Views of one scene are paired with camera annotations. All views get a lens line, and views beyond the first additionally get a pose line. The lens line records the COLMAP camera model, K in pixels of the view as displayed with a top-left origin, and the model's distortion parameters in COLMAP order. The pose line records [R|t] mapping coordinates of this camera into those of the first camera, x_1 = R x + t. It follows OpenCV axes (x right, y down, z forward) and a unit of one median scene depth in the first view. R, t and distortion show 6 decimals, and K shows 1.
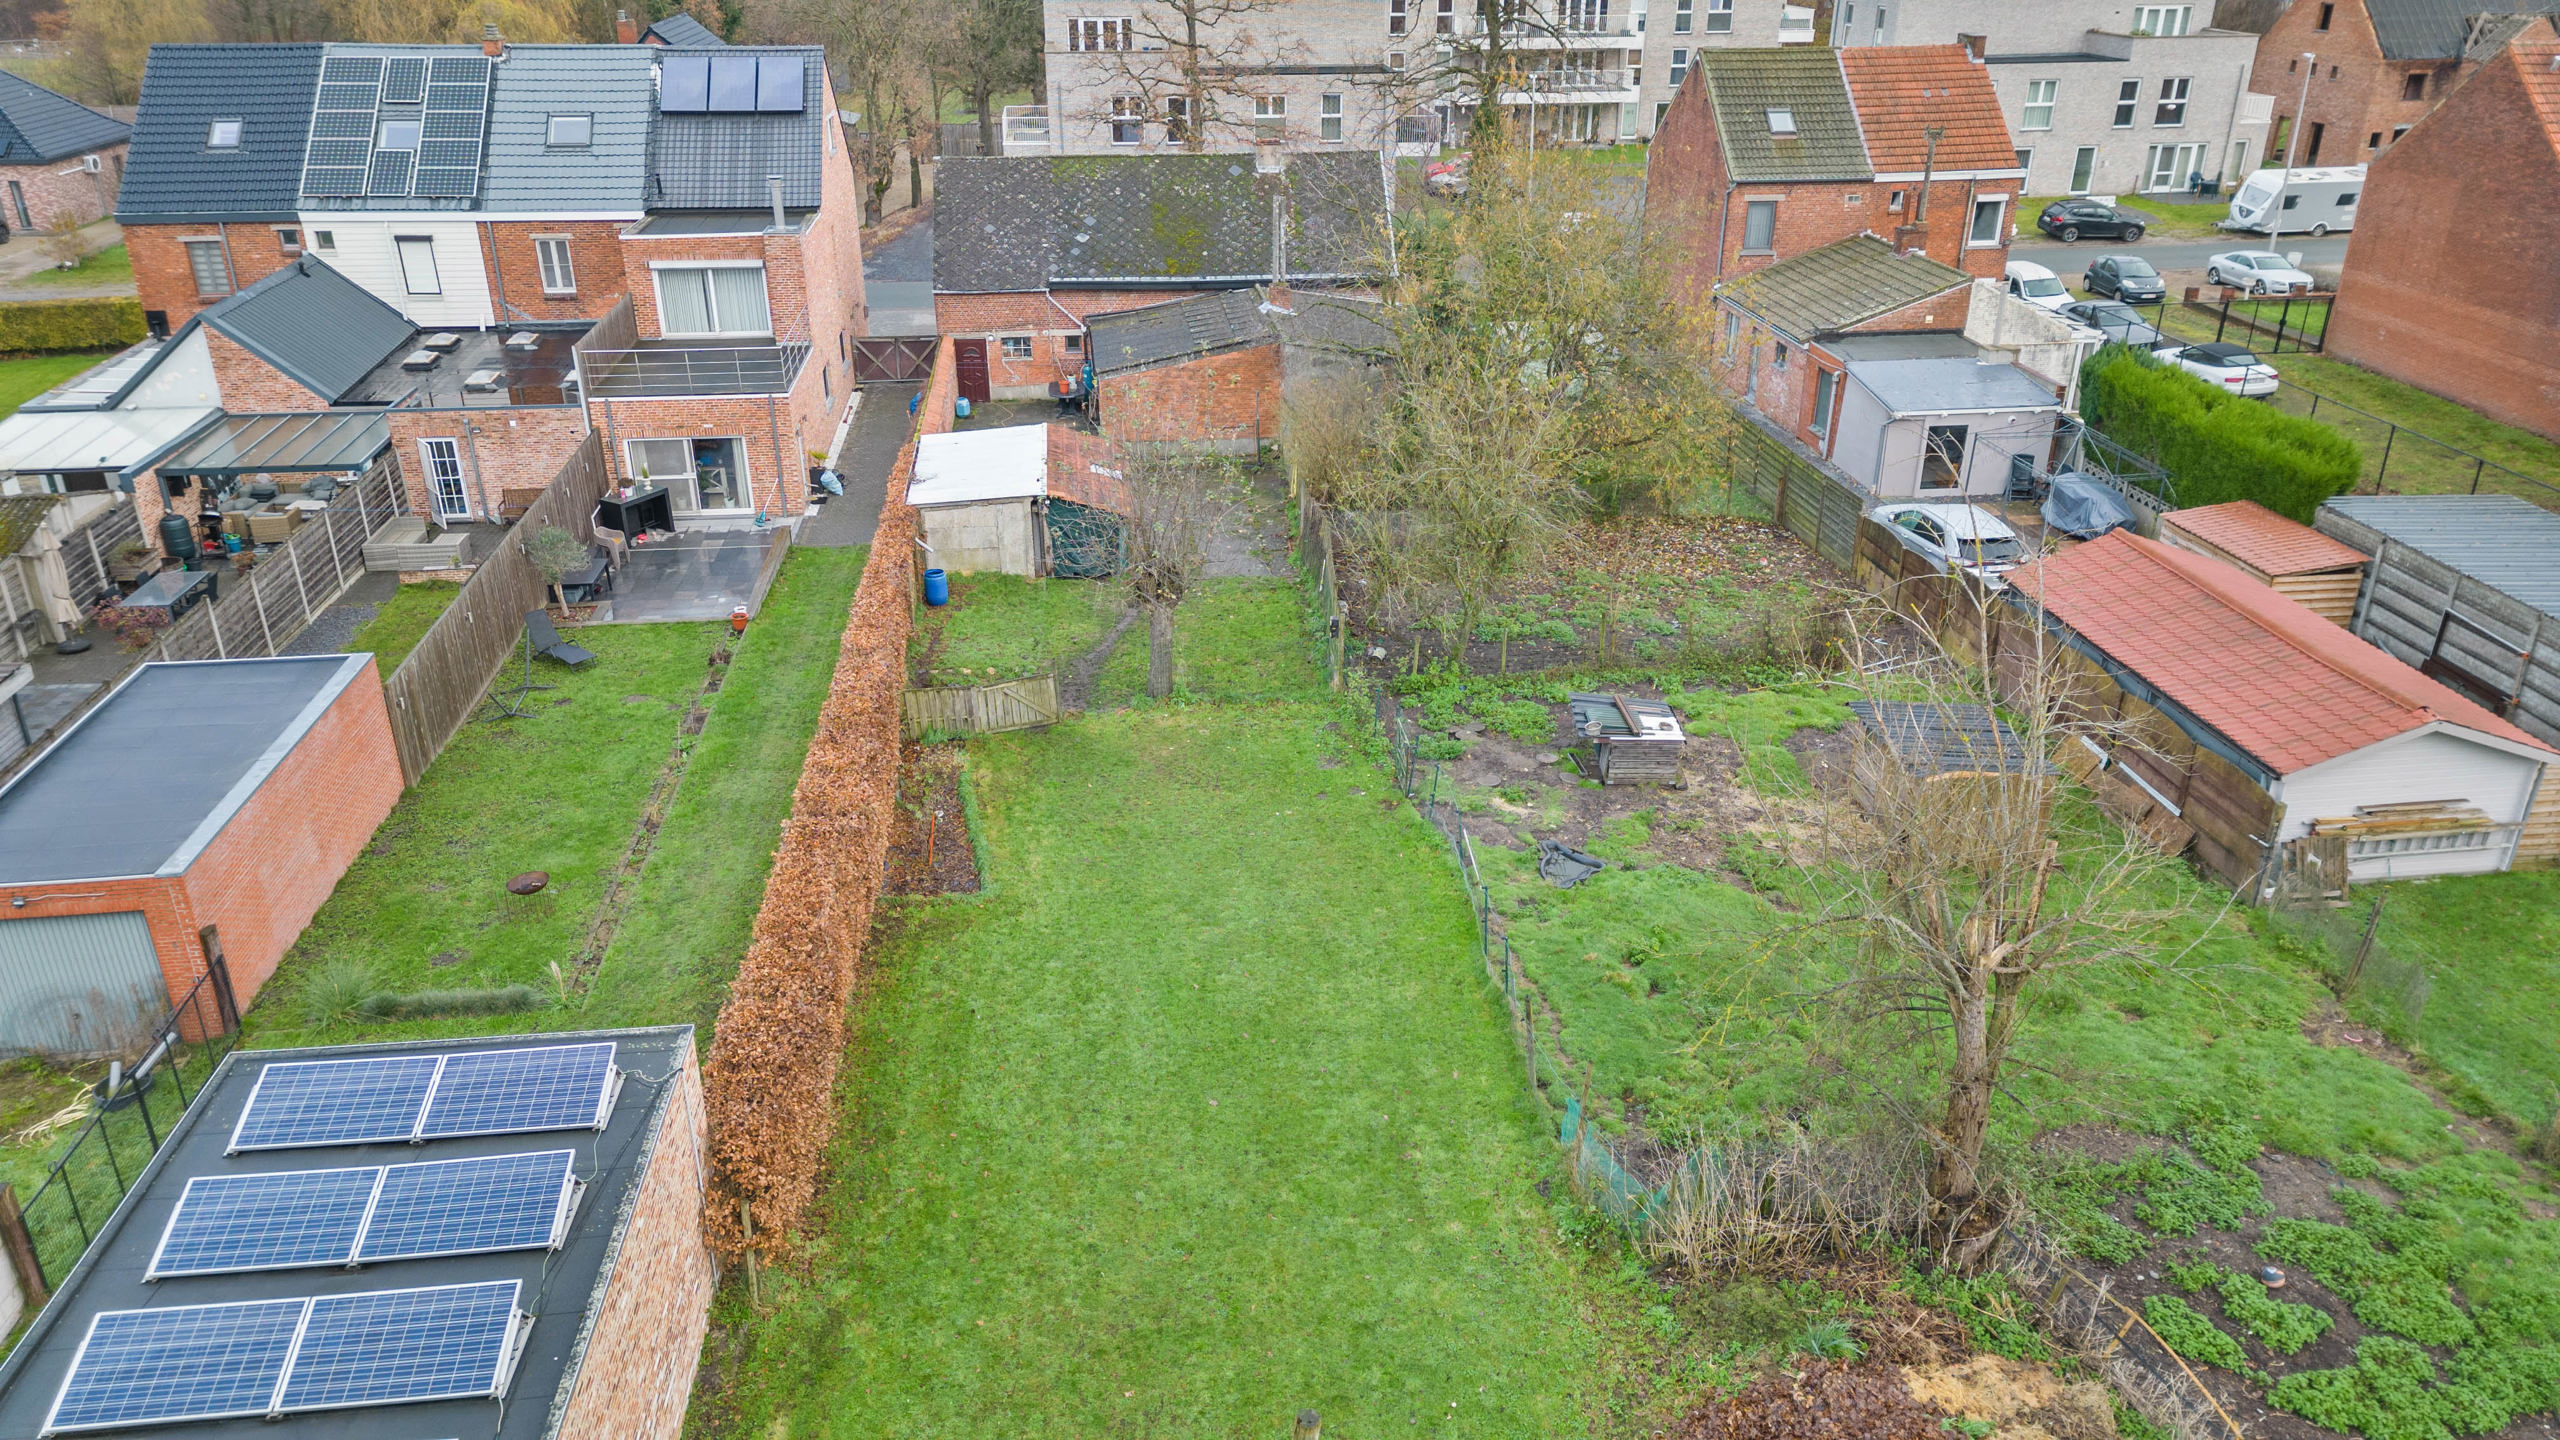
lens RADIAL K [[1872.8, 0, 1201.2], [0, 1872.8, 771.2], [0, 0, 1]] dist [0.142344, -0.128983]
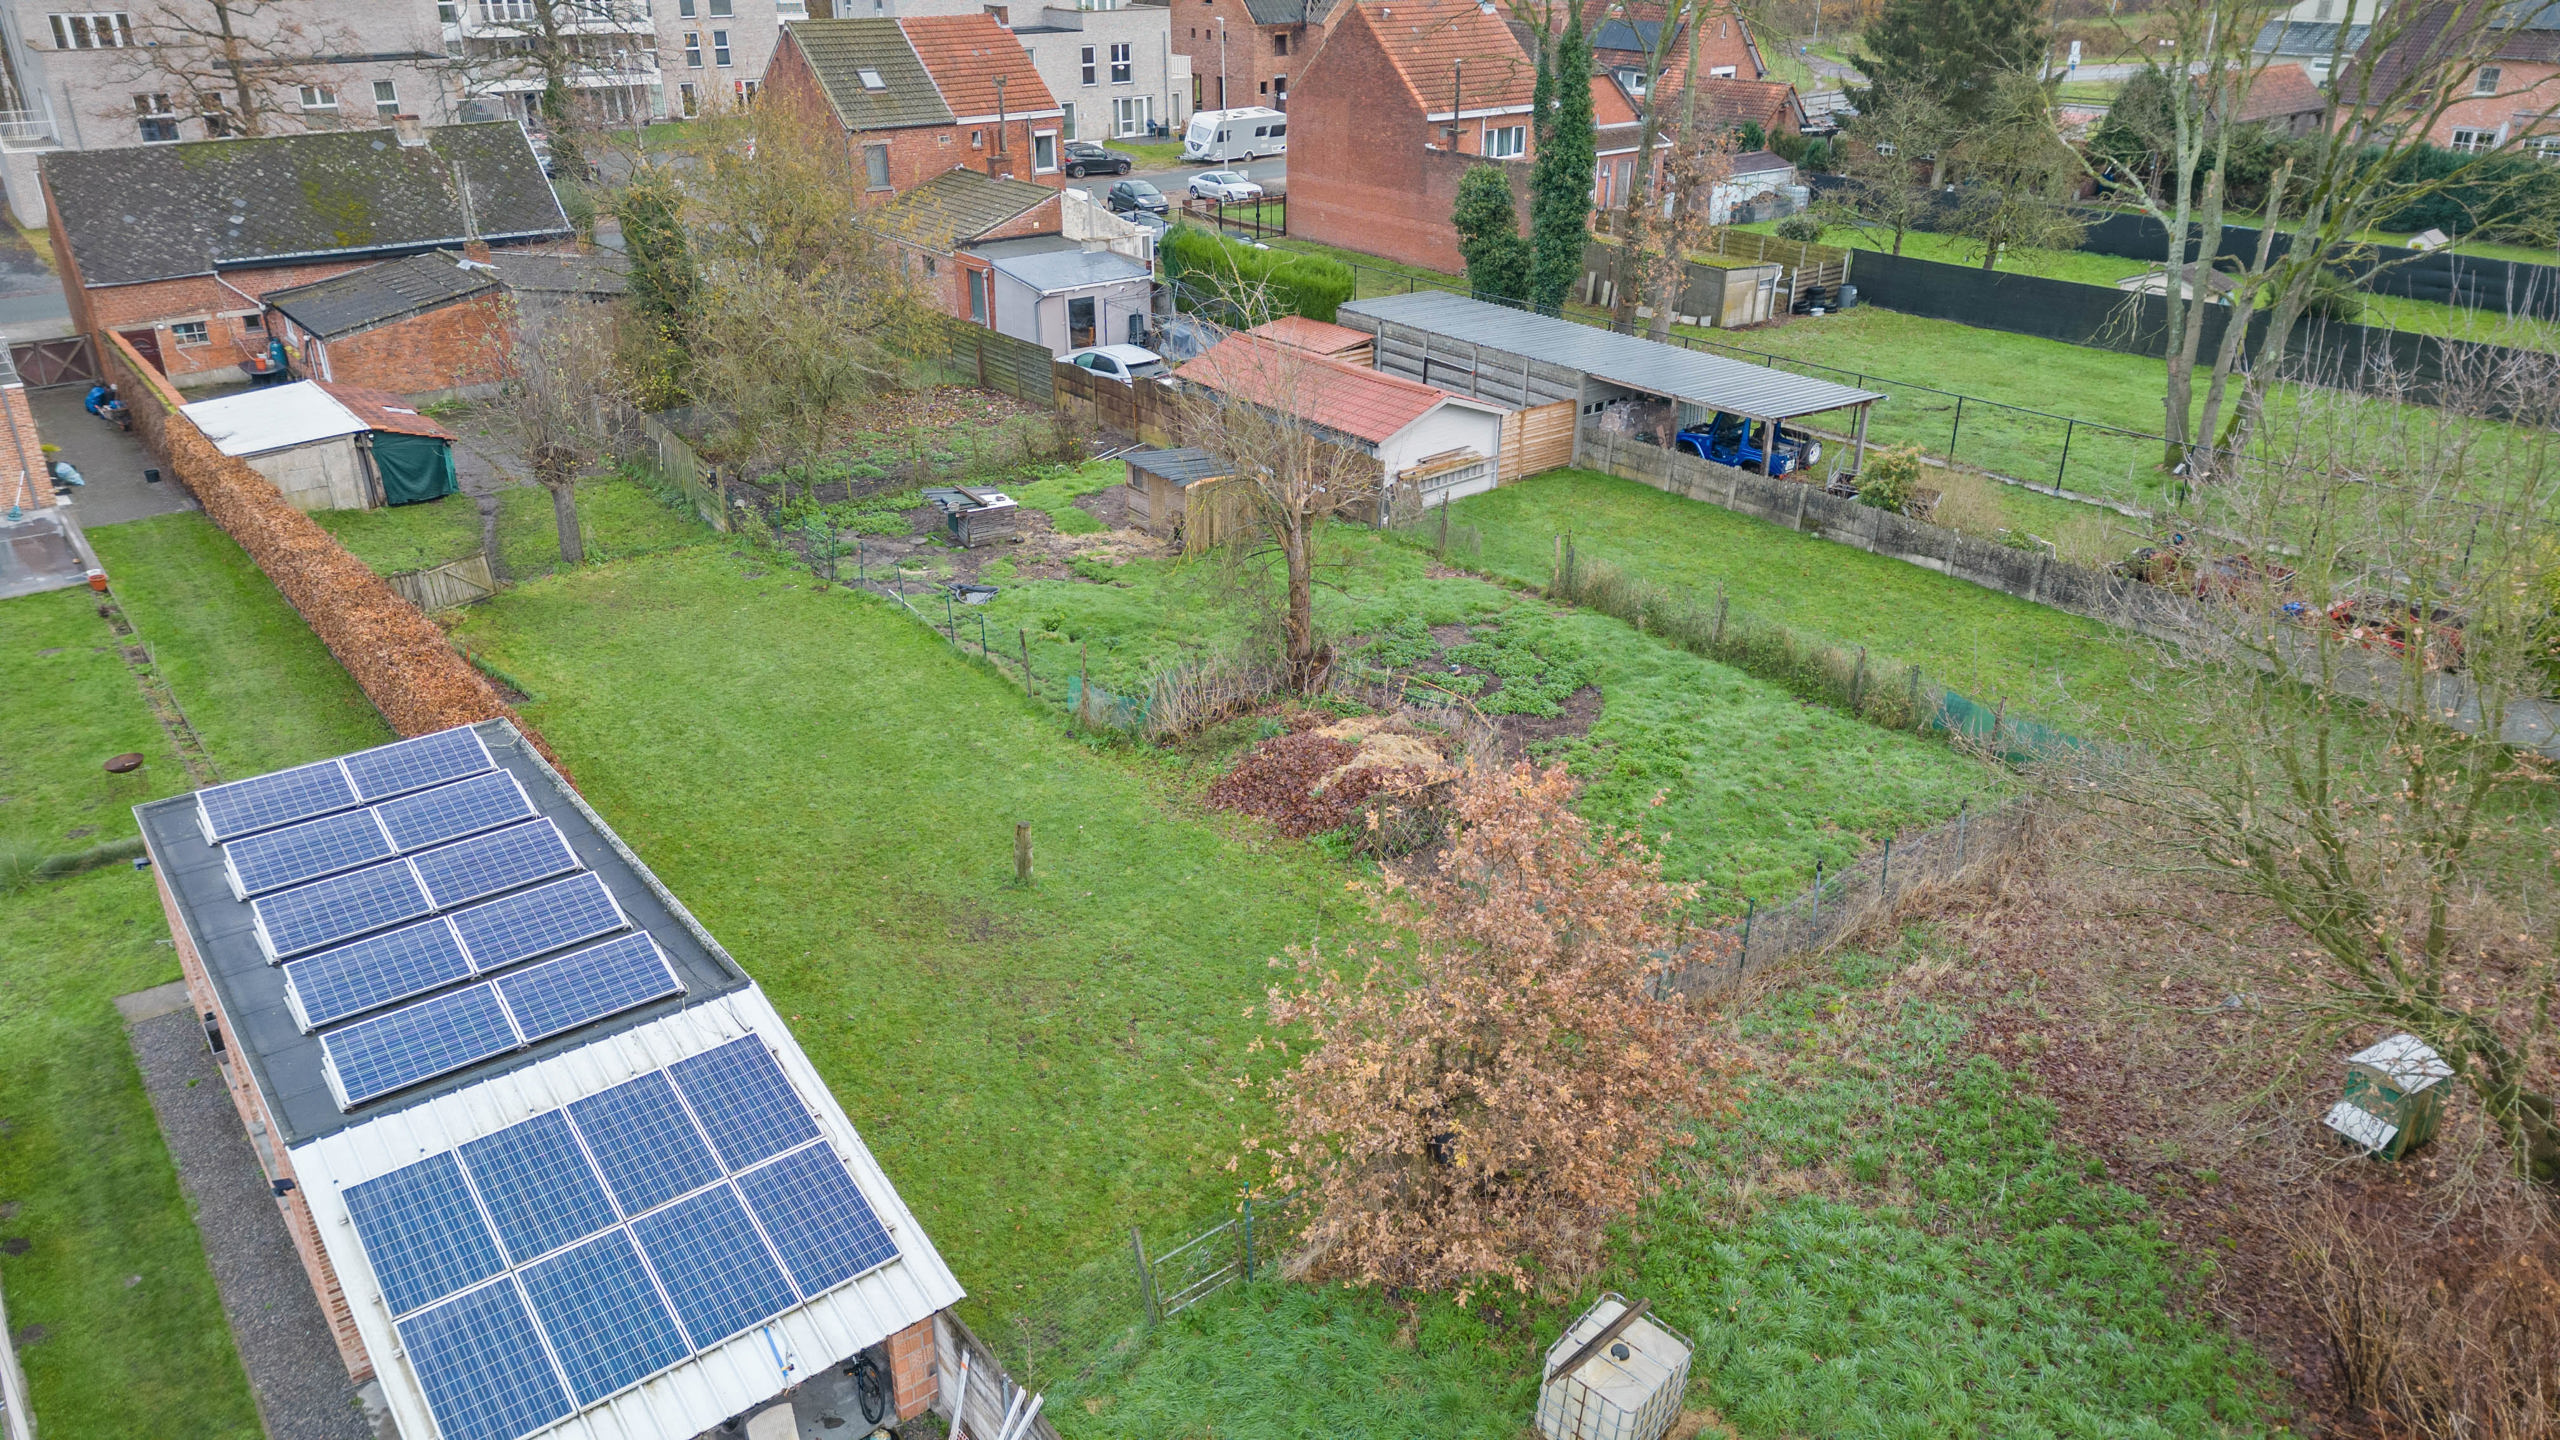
lens RADIAL K [[1776.1, 0, 1280.0], [0, 1776.1, 720.0], [0, 0, 1]] dist [0.077291, -0.072392]
pose [[0.856982, -0.223350, 0.464430, -0.101797], [0.221335, 0.973369, 0.059691, 0.047377], [-0.465394, 0.051640, 0.883596, -0.107105]]
